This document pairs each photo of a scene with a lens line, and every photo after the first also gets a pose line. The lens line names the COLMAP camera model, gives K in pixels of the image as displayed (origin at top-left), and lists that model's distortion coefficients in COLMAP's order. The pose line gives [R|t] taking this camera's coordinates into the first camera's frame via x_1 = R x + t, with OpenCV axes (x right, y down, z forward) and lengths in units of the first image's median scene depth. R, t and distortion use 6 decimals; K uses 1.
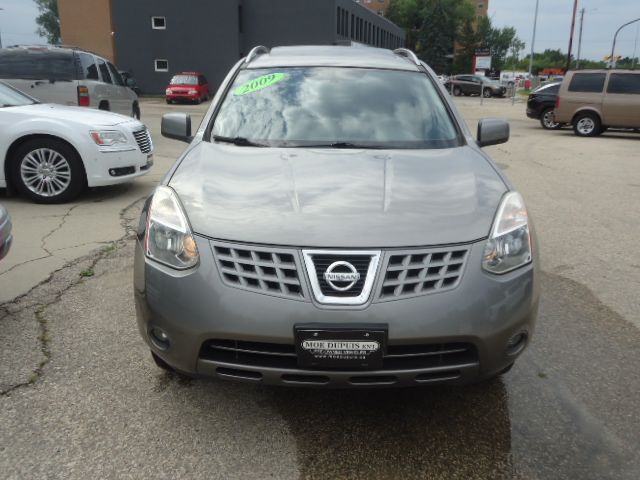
lens RADIAL K [[613.5, 0, 322.3], [0, 613.5, 240.7], [0, 0, 1]] dist [0.063694, 0.000000]
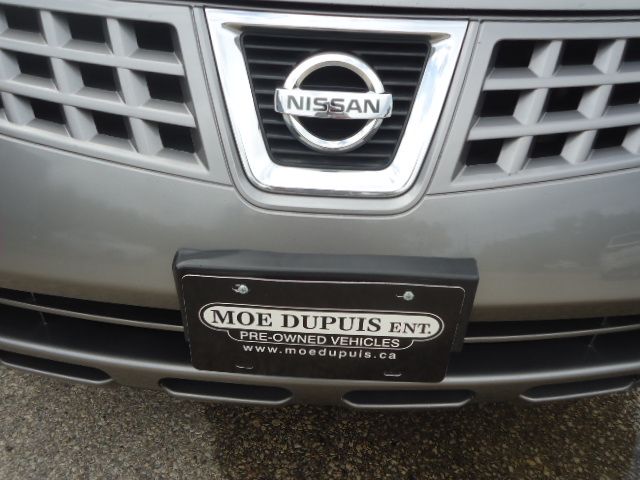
lens RADIAL K [[613.5, 0, 322.9], [0, 613.5, 239.2], [0, 0, 1]] dist [0.063694, 0.000000]
pose [[0.999483, 0.031655, 0.005657, 0.026672], [-0.032139, 0.977612, 0.207947, 0.060614], [0.001052, -0.208022, 0.978124, 0.684472]]
